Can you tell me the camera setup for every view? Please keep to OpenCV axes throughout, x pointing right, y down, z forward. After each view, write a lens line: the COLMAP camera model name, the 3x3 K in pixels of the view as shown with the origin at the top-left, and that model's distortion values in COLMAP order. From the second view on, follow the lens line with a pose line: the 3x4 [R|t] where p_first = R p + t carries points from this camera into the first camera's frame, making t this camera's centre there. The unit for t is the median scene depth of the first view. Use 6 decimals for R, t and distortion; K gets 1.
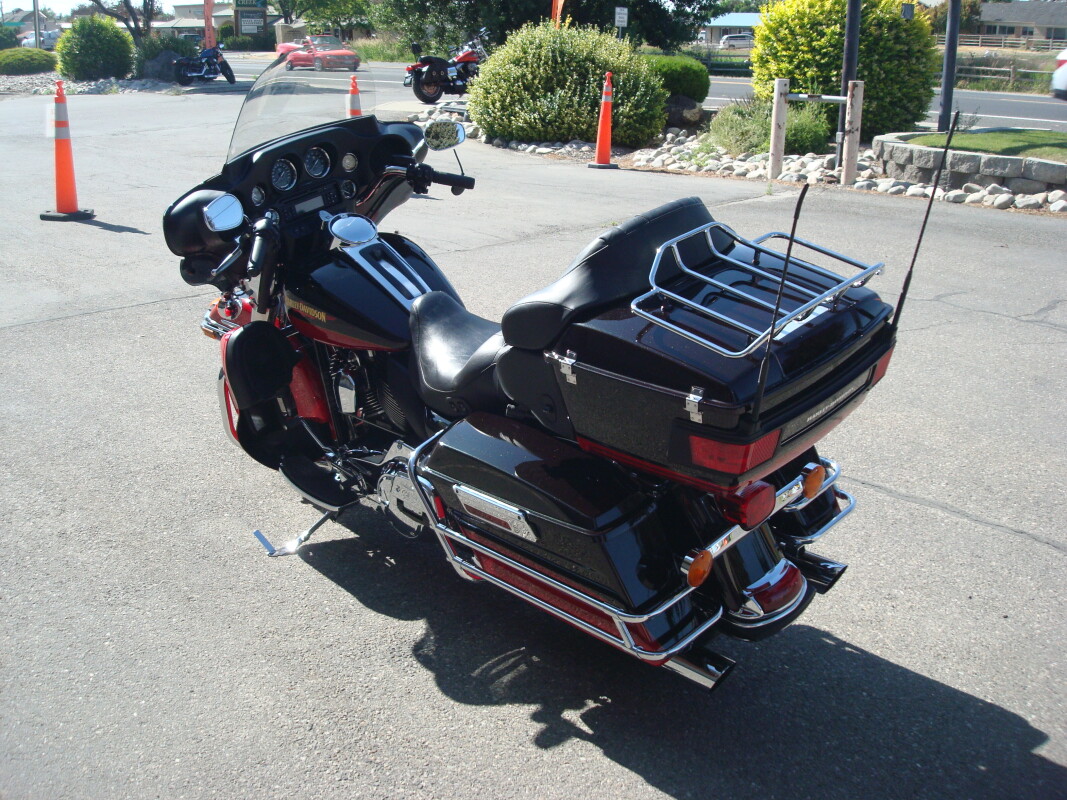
lens RADIAL K [[1112.8, 0, 535.3], [0, 1112.8, 397.6], [0, 0, 1]] dist [-0.118740, 0.000000]
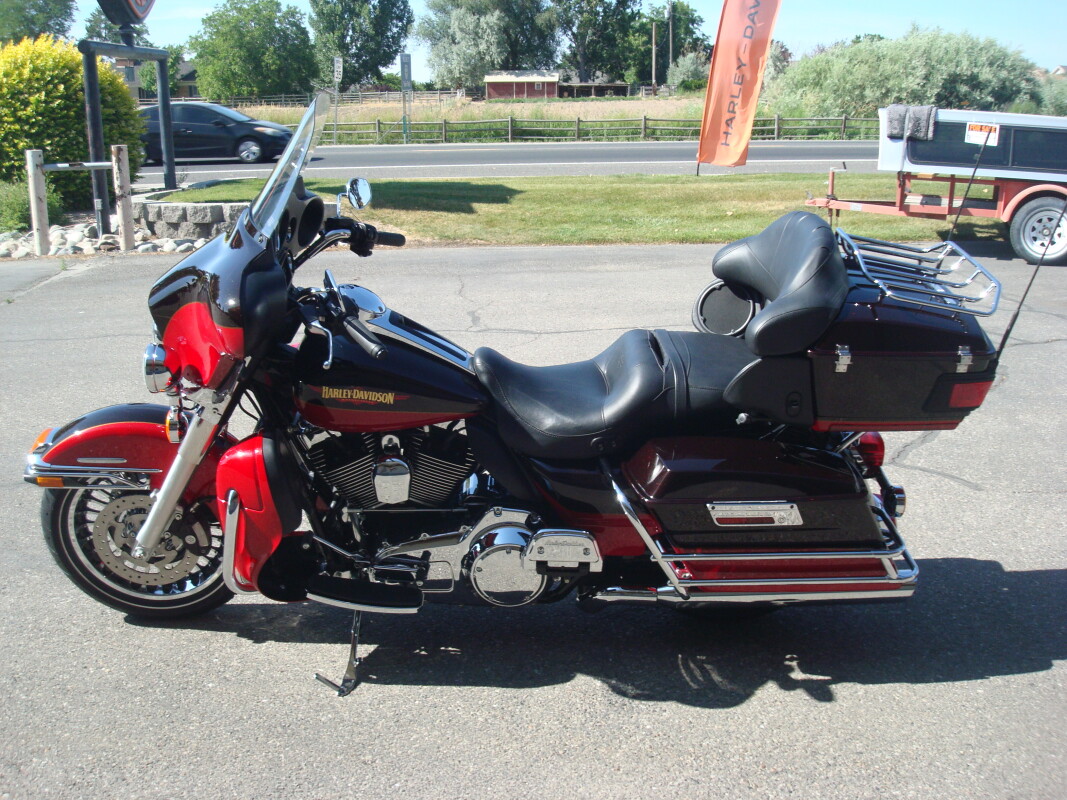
lens RADIAL K [[1112.8, 0, 531.4], [0, 1112.8, 405.7], [0, 0, 1]] dist [-0.118740, 0.000000]
pose [[0.687261, -0.204711, 0.696969, -0.177089], [0.238926, 0.969788, 0.049244, -0.020198], [-0.685993, 0.132680, 0.715409, 0.069552]]
